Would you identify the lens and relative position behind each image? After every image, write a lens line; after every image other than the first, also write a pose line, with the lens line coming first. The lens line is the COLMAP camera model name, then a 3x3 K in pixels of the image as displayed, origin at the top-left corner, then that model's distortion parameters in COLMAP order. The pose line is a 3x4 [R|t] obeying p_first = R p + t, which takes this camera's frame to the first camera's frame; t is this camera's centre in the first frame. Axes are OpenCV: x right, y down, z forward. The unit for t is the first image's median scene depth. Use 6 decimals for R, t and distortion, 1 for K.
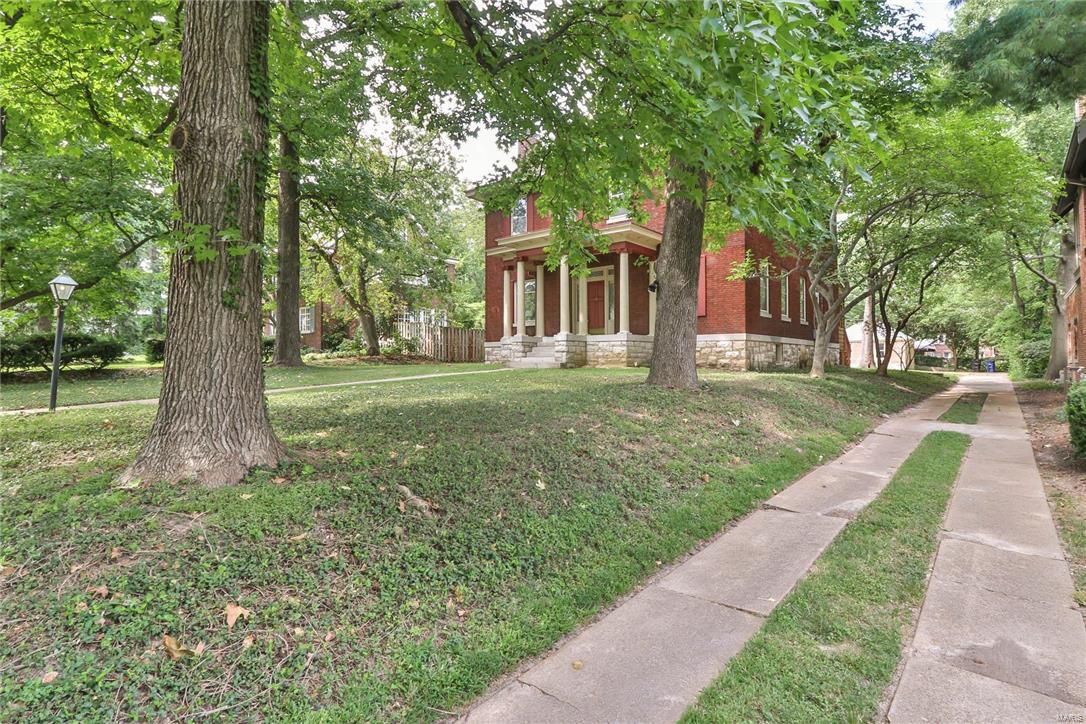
lens RADIAL K [[569.1, 0, 543.0], [0, 569.1, 362.0], [0, 0, 1]] dist [-0.002980, -0.000340]
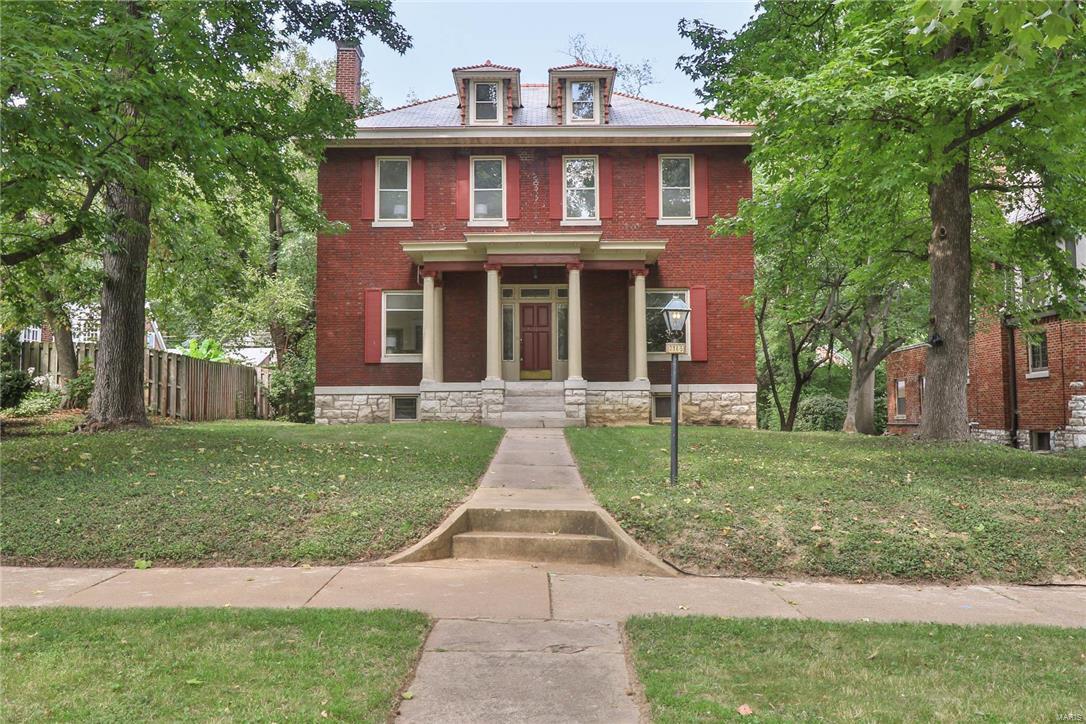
lens RADIAL K [[981.7, 0, 540.0], [0, 981.7, 367.0], [0, 0, 1]] dist [0.008817, 0.008251]
pose [[0.800201, 0.029381, 0.599011, -0.732770], [0.002752, 0.998609, -0.052657, 0.000342], [-0.599725, 0.043785, 0.799007, 0.035927]]
